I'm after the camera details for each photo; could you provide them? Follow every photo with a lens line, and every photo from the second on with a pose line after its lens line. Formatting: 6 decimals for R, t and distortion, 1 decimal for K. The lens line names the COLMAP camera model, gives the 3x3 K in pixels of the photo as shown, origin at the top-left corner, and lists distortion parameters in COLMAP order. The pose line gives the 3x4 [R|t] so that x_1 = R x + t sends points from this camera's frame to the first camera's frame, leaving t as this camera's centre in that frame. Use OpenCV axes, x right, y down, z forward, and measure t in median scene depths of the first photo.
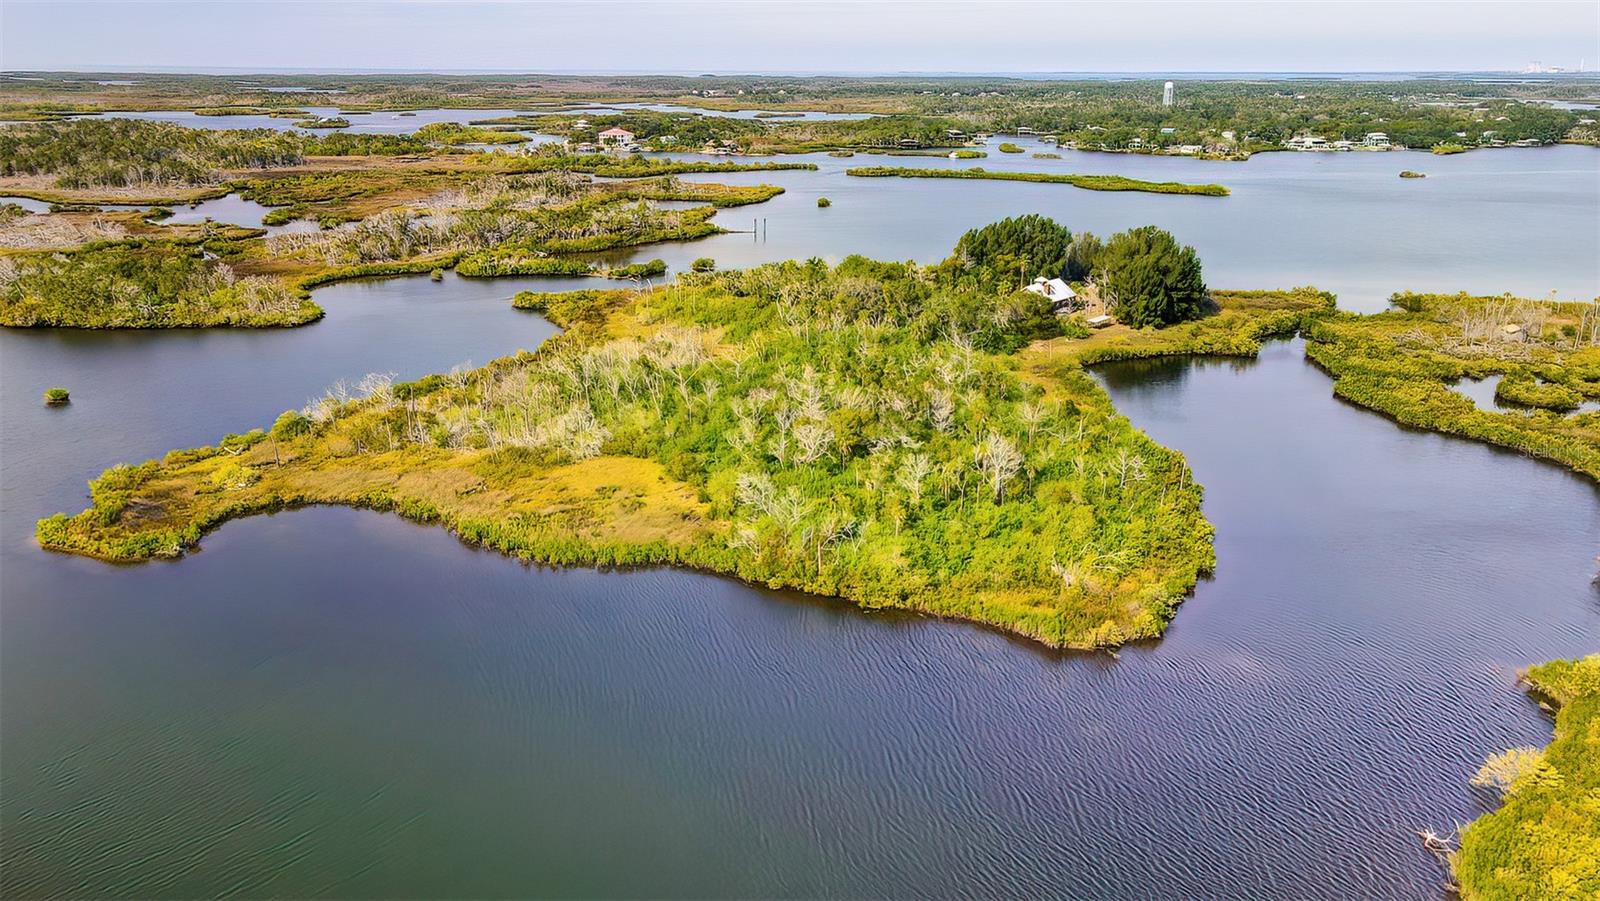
lens RADIAL K [[1125.9, 0, 802.2], [0, 1125.9, 428.3], [0, 0, 1]] dist [0.003750, 0.004105]
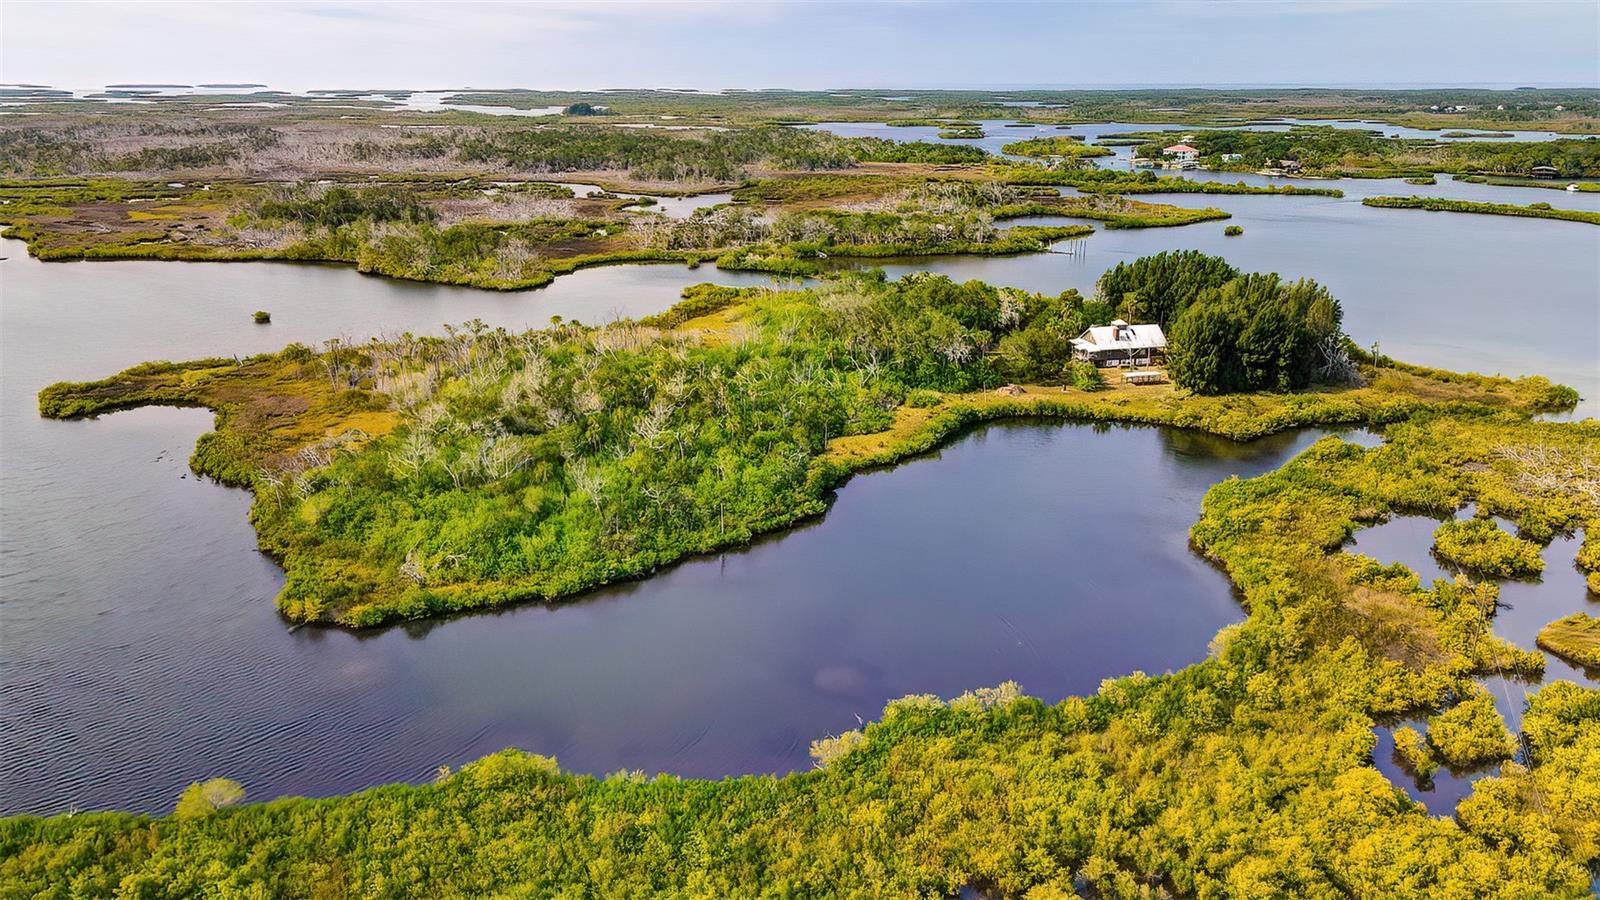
lens RADIAL K [[1125.9, 0, 802.2], [0, 1125.9, 427.8], [0, 0, 1]] dist [0.003750, 0.004105]
pose [[0.813462, 0.165259, -0.557647, 0.201731], [-0.172260, 0.984223, 0.040393, -0.017975], [0.555524, 0.063203, 0.829095, 0.060917]]
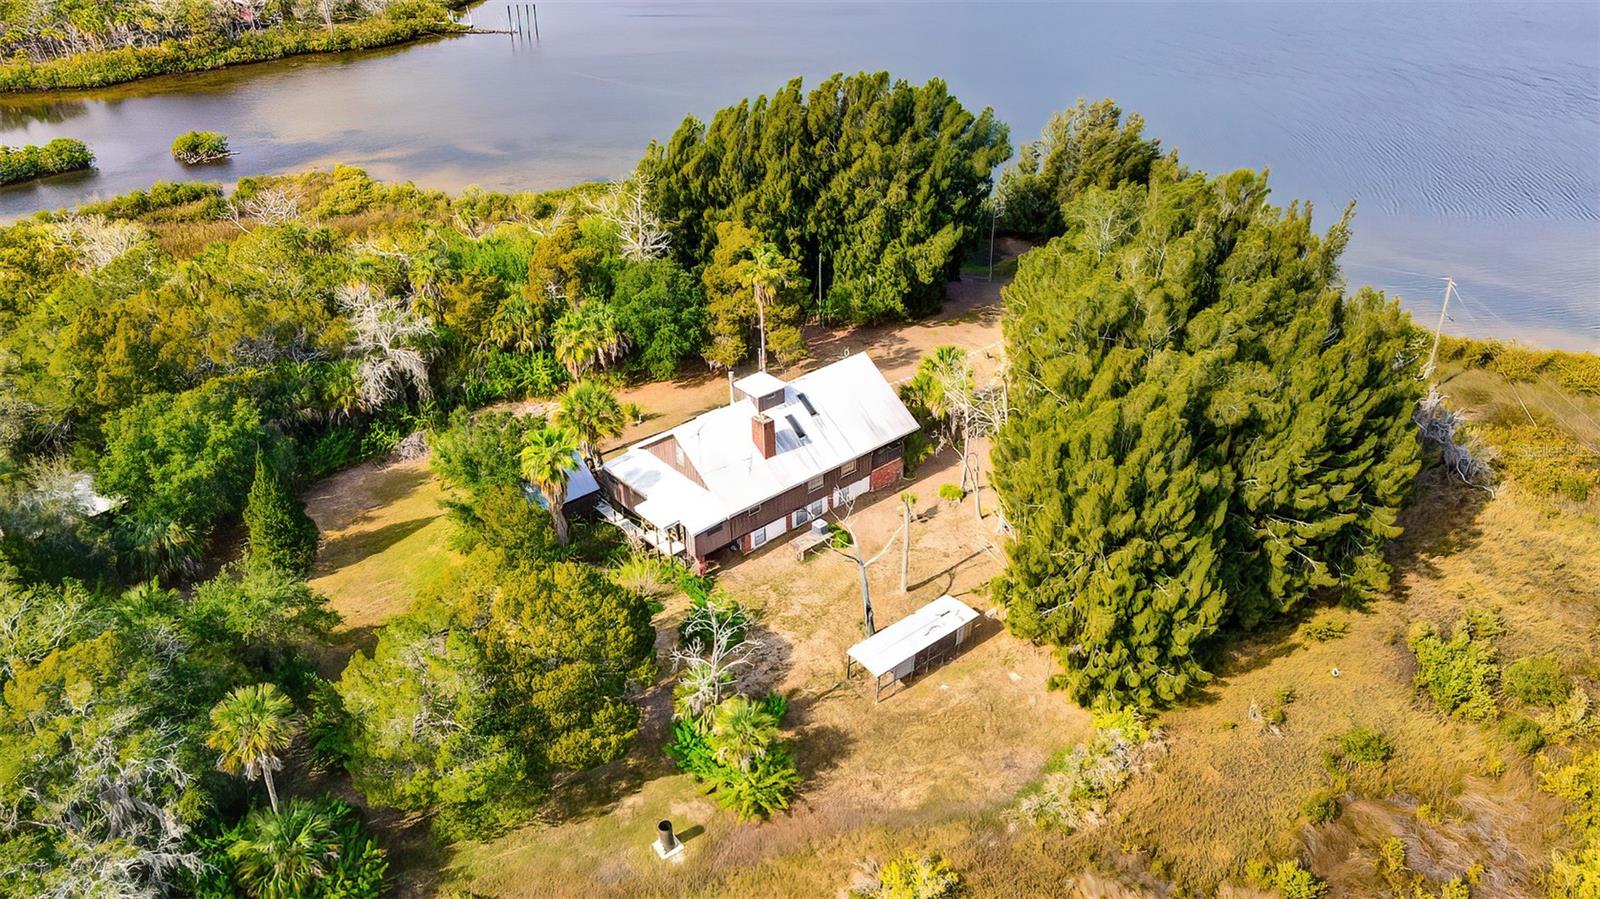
lens RADIAL K [[1162.2, 0, 800.0], [0, 1162.2, 449.5], [0, 0, 1]] dist [0.015048, 0.006630]
pose [[0.989544, 0.053428, -0.133970, 0.101981], [-0.021922, 0.973781, 0.226427, -0.070197], [0.142555, -0.221122, 0.964771, 0.293426]]
